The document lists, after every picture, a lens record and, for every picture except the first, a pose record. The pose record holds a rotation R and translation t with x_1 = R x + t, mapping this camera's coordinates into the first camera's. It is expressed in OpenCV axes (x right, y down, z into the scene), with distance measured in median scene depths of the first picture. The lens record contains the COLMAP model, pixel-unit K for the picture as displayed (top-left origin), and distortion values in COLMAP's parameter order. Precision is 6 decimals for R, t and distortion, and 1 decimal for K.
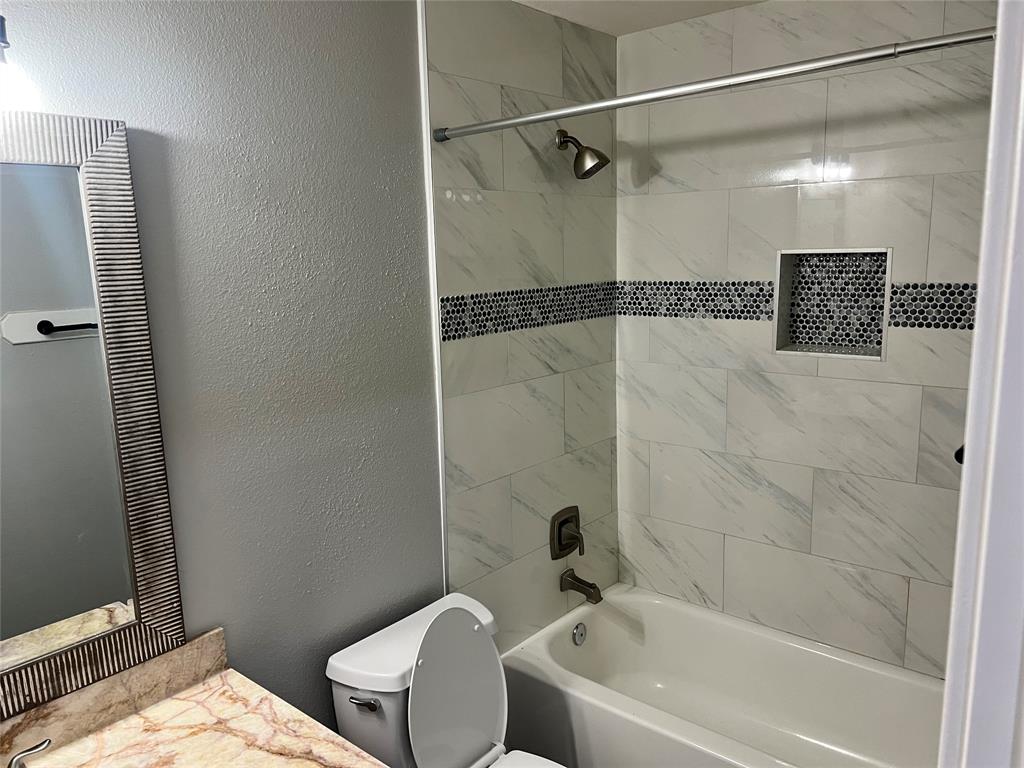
lens RADIAL K [[763.3, 0, 512.0], [0, 763.3, 384.0], [0, 0, 1]] dist [0.049635, -0.052821]
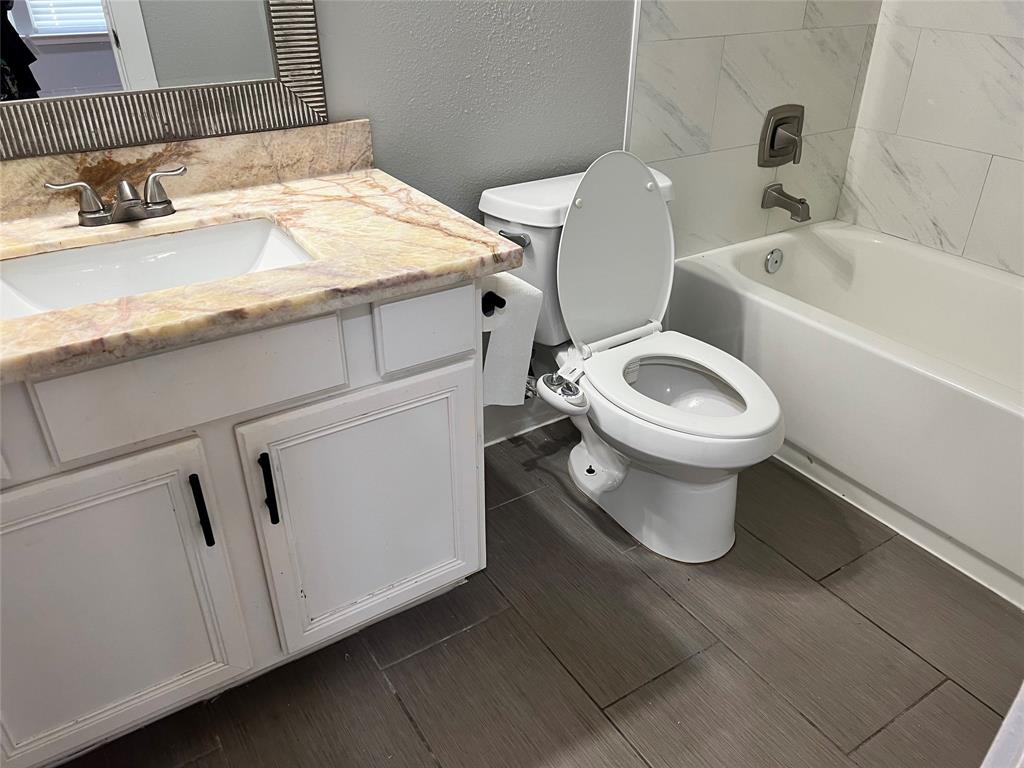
lens RADIAL K [[771.1, 0, 512.0], [0, 771.1, 384.0], [0, 0, 1]] dist [0.047602, -0.050533]
pose [[0.955039, 0.175160, -0.239204, 0.049738], [-0.081897, 0.931285, 0.354966, 0.212544], [0.284943, -0.319416, 0.903759, 0.090606]]
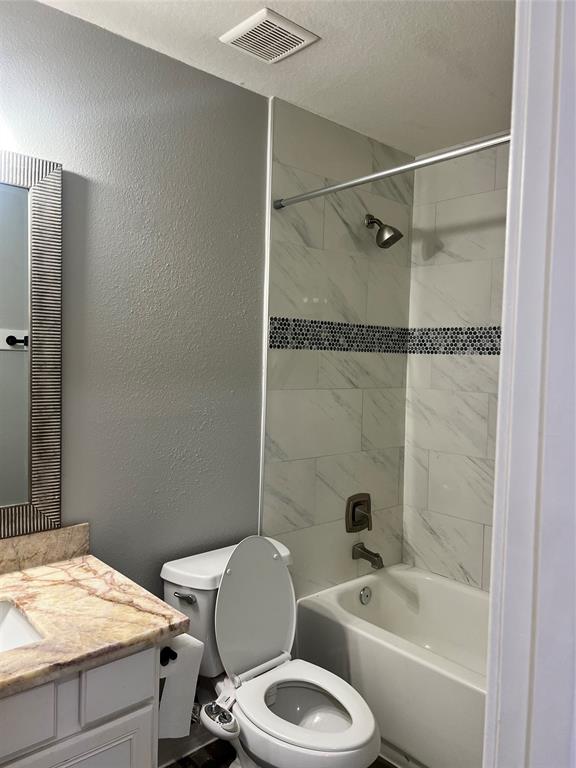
lens RADIAL K [[572.5, 0, 286.5], [0, 572.5, 379.0], [0, 0, 1]] dist [0.049635, -0.052821]
pose [[0.989936, 0.057540, -0.129293, 0.077394], [-0.074786, 0.988322, -0.132767, 0.135658], [0.120143, 0.141101, 0.982678, -0.013264]]
